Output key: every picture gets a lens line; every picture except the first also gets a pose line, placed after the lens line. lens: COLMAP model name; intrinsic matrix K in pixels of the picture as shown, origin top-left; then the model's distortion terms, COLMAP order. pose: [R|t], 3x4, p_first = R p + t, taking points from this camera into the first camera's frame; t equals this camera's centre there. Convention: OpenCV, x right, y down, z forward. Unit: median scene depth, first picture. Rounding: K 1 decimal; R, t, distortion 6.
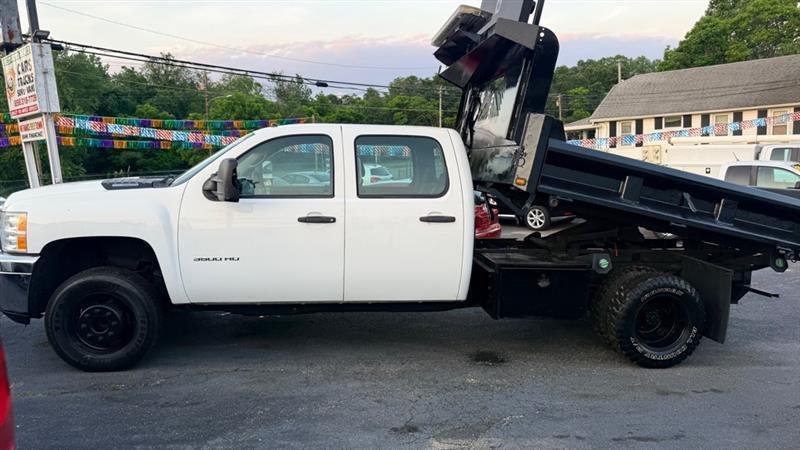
lens RADIAL K [[559.6, 0, 400.4], [0, 559.6, 236.3], [0, 0, 1]] dist [0.095918, -0.133721]
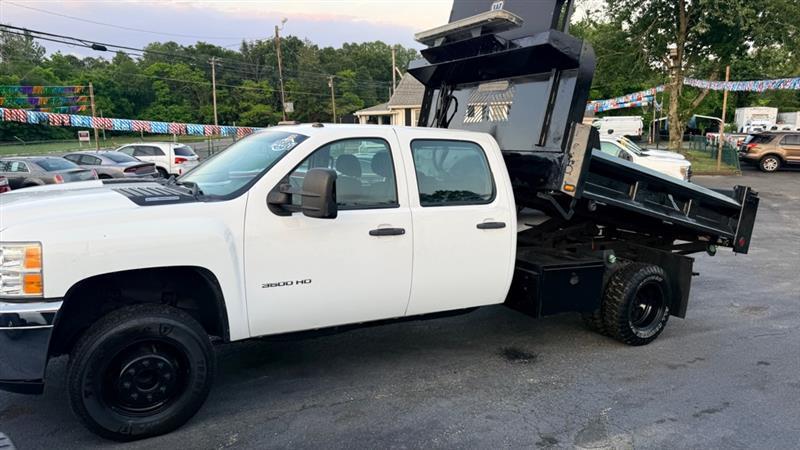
lens RADIAL K [[559.6, 0, 400.4], [0, 559.6, 236.3], [0, 0, 1]] dist [0.095918, -0.133721]
pose [[0.916190, -0.046397, 0.398050, -0.476705], [0.030794, 0.998489, 0.045506, -0.061104], [-0.399560, -0.029435, 0.916234, 0.144838]]
